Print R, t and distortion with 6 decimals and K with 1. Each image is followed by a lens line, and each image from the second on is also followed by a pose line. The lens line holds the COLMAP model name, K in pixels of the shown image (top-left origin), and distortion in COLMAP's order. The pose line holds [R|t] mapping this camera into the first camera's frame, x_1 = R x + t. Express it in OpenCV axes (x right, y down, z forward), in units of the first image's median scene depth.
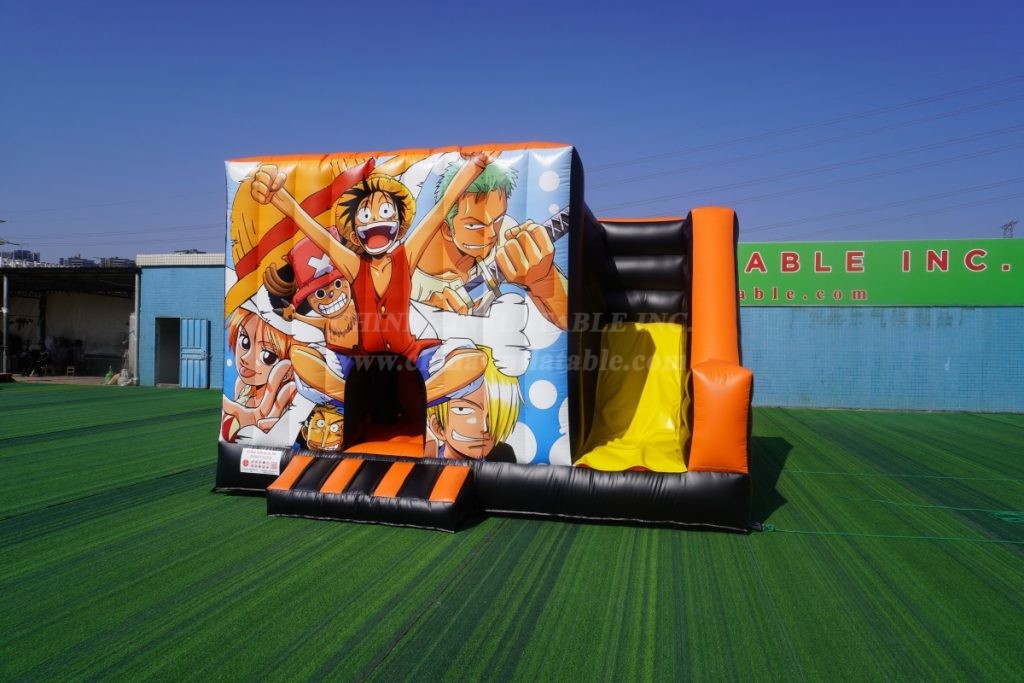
lens RADIAL K [[686.6, 0, 507.6], [0, 686.6, 345.3], [0, 0, 1]] dist [-0.037811, 0.026513]
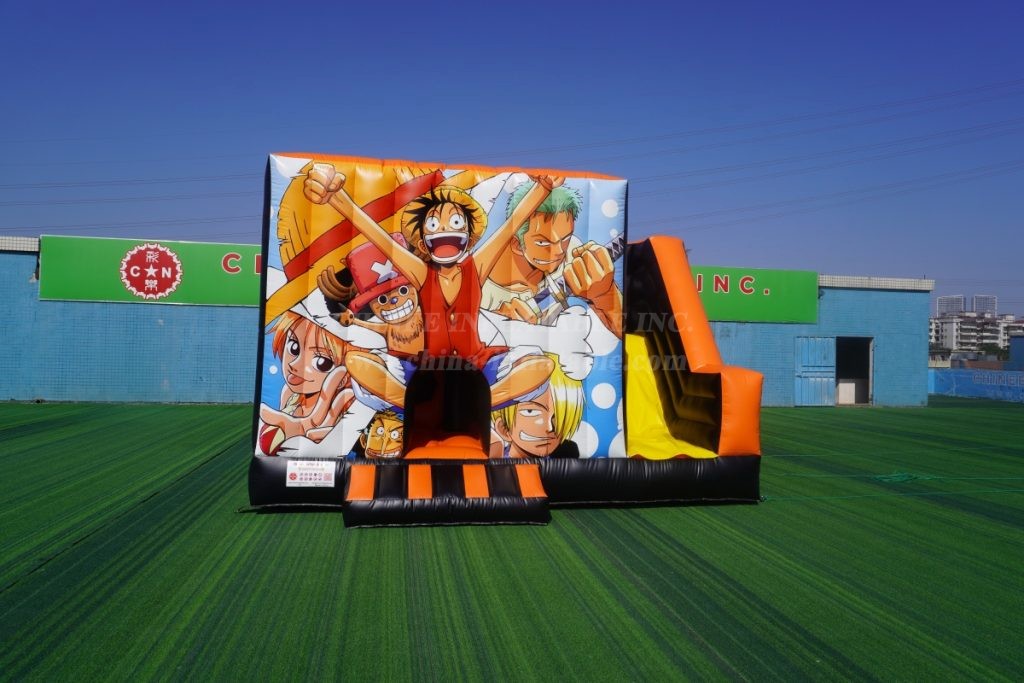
lens RADIAL K [[686.6, 0, 507.2], [0, 686.6, 333.6], [0, 0, 1]] dist [-0.037811, 0.026513]
pose [[0.921983, 0.013816, 0.386983, -0.512036], [-0.003852, 0.999641, -0.026510, -0.000234], [-0.387210, 0.022951, 0.921706, 0.017158]]
